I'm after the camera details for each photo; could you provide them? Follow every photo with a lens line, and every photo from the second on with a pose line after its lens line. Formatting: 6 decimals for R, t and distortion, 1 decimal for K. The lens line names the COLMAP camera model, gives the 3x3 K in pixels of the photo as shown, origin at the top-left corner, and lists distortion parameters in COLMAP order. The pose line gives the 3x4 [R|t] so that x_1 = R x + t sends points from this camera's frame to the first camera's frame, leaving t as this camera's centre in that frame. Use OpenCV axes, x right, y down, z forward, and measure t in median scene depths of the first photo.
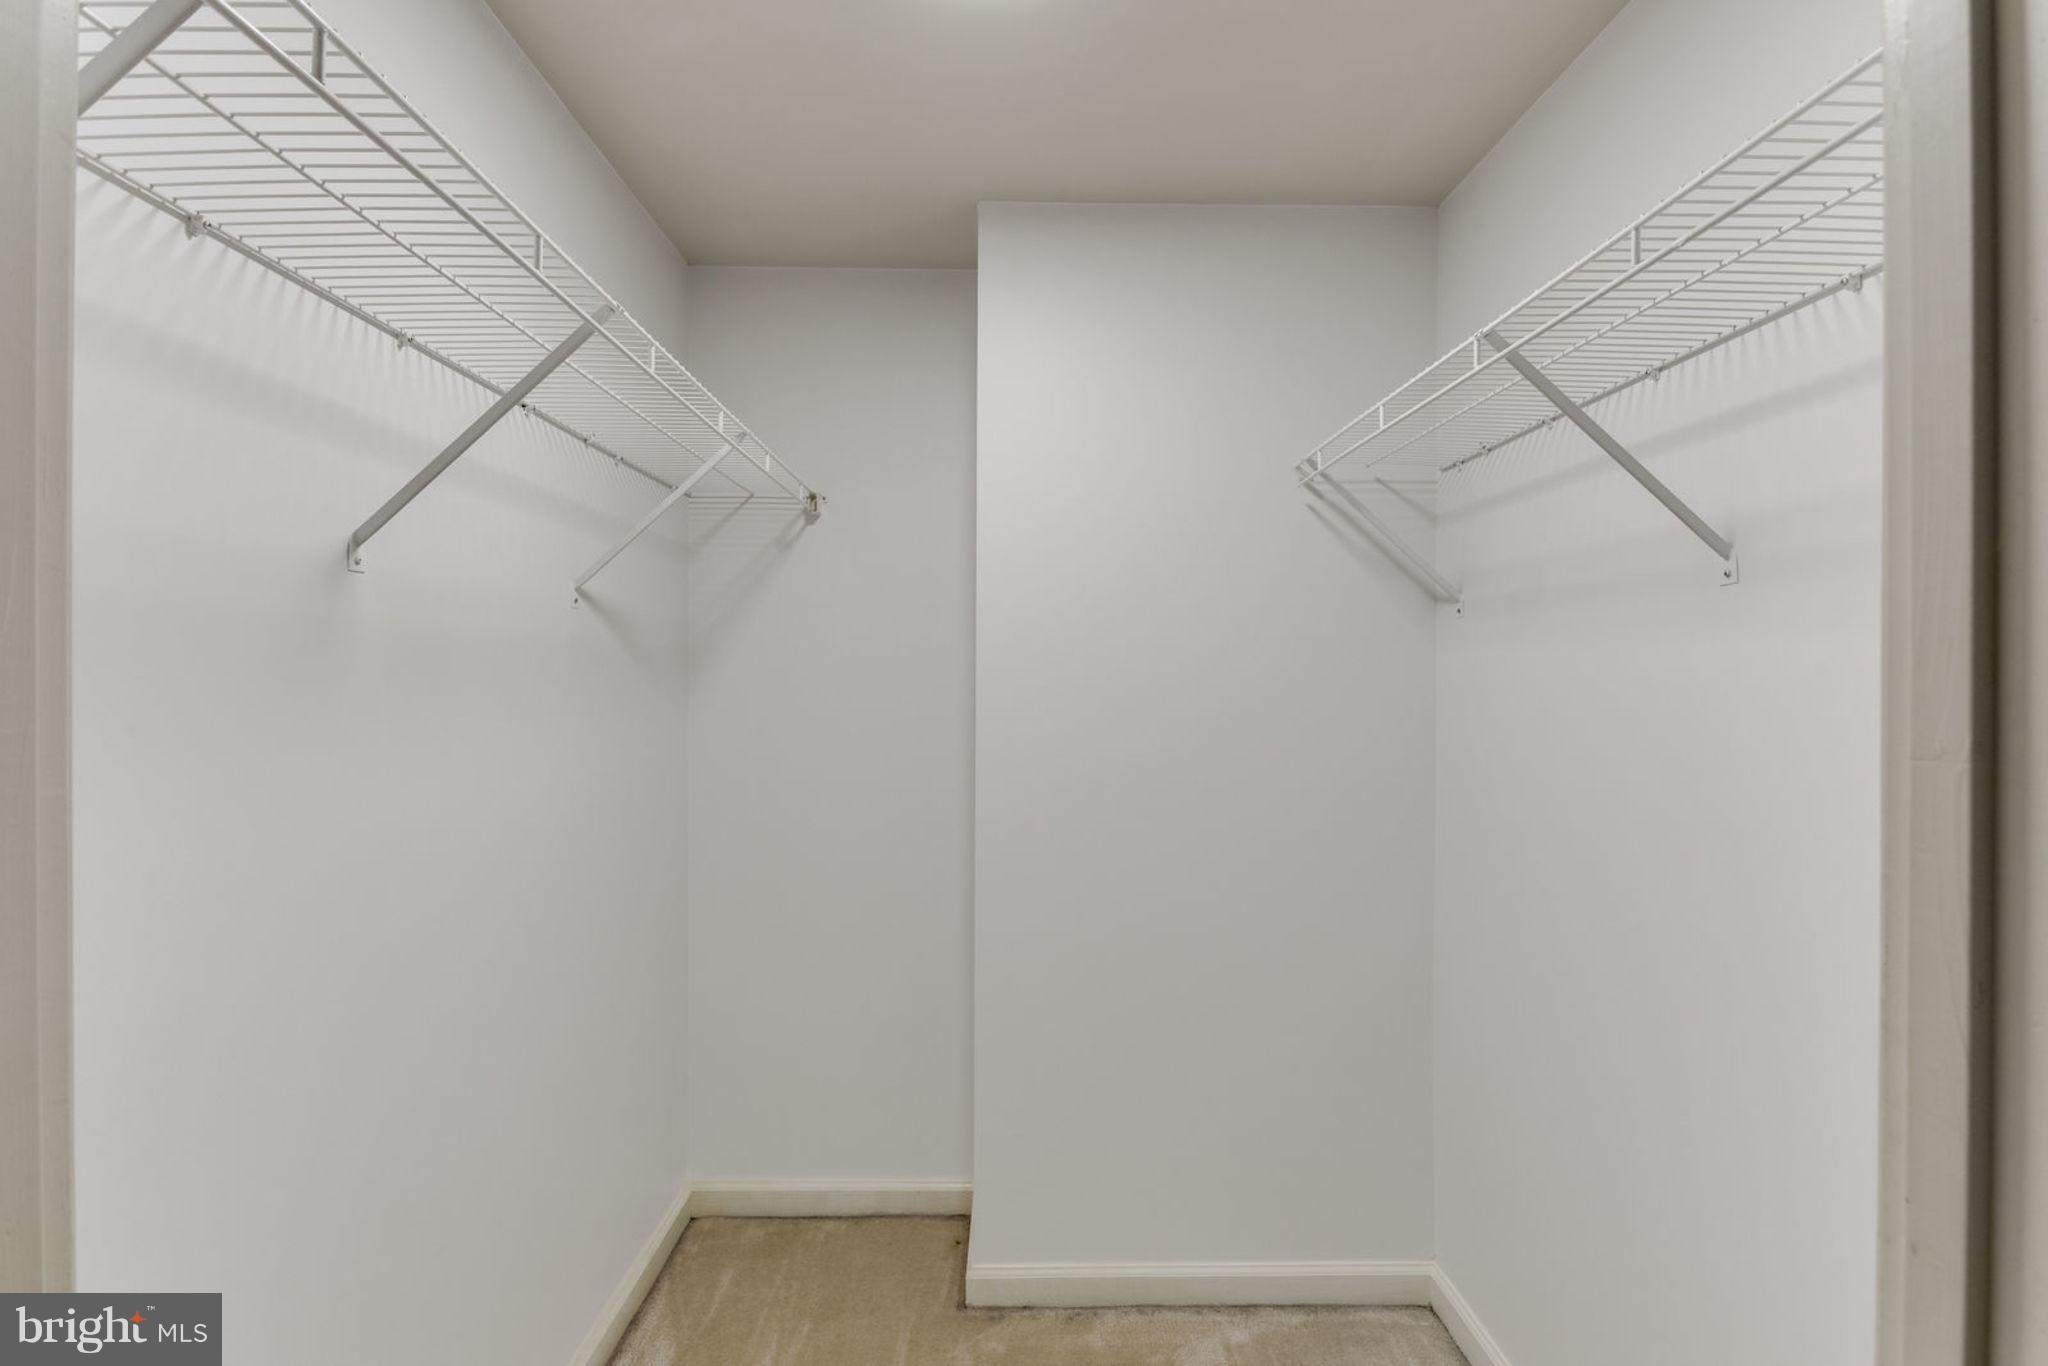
lens RADIAL K [[1001.3, 0, 1005.3], [0, 1001.3, 673.6], [0, 0, 1]] dist [0.000814, -0.000624]
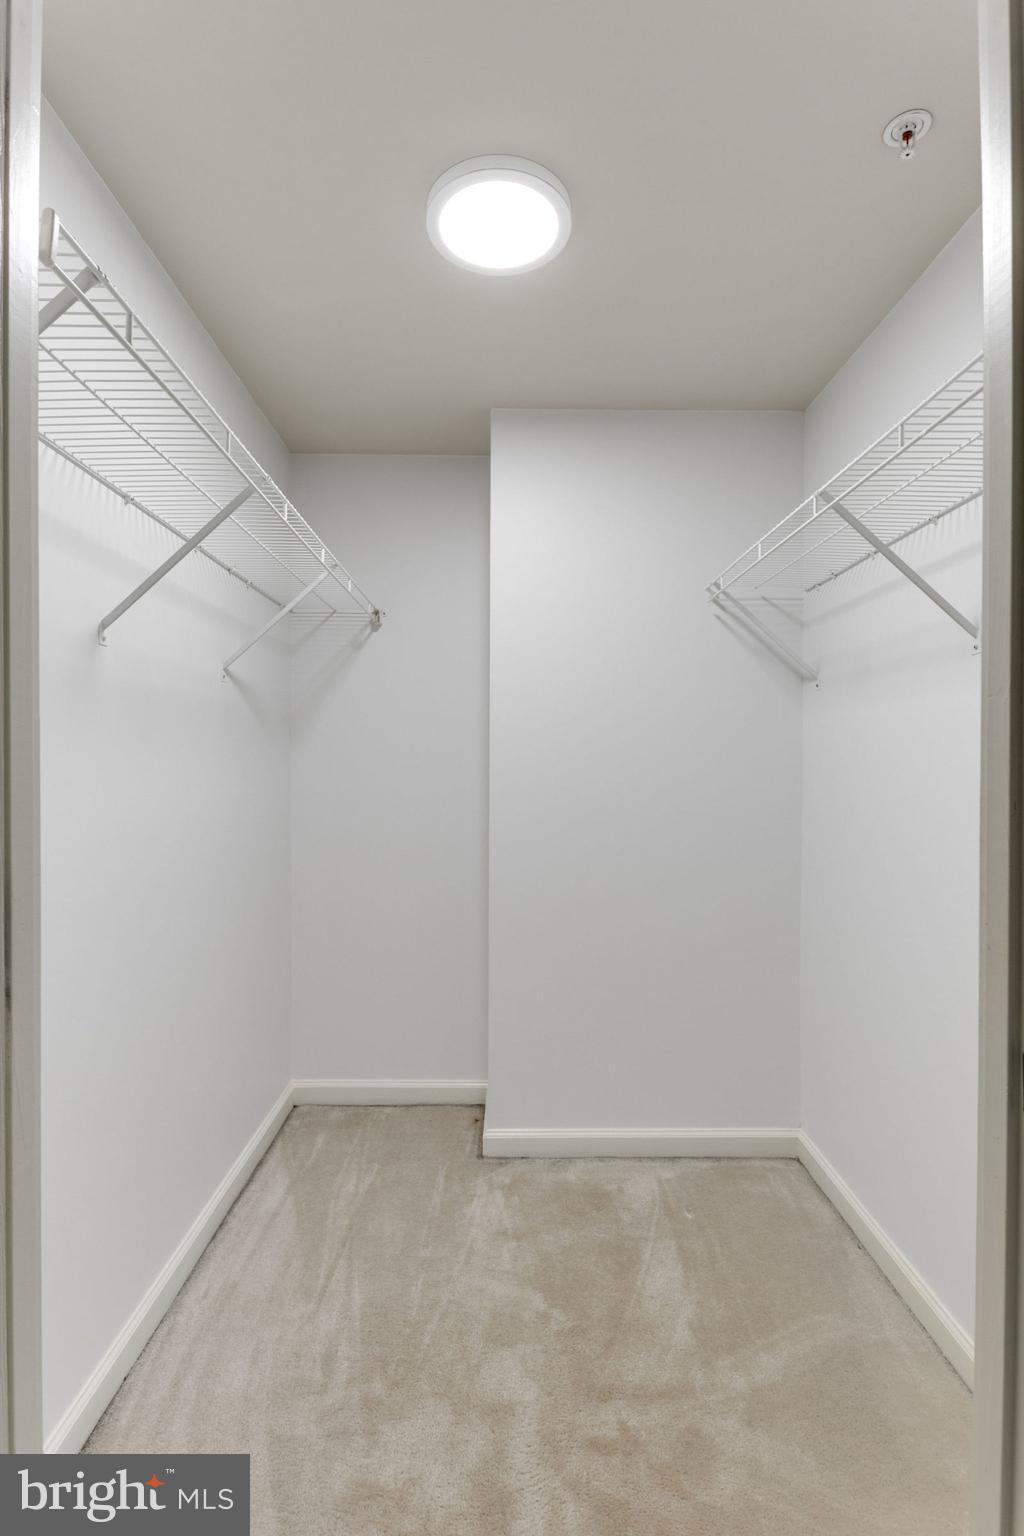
lens RADIAL K [[758.7, 0, 496.3], [0, 758.7, 768.7], [0, 0, 1]] dist [-0.002963, 0.000611]
pose [[0.999970, 0.000362, -0.007793, -0.011090], [-0.000340, 0.999996, 0.002809, 0.055825], [0.007794, -0.002806, 0.999966, -0.119745]]
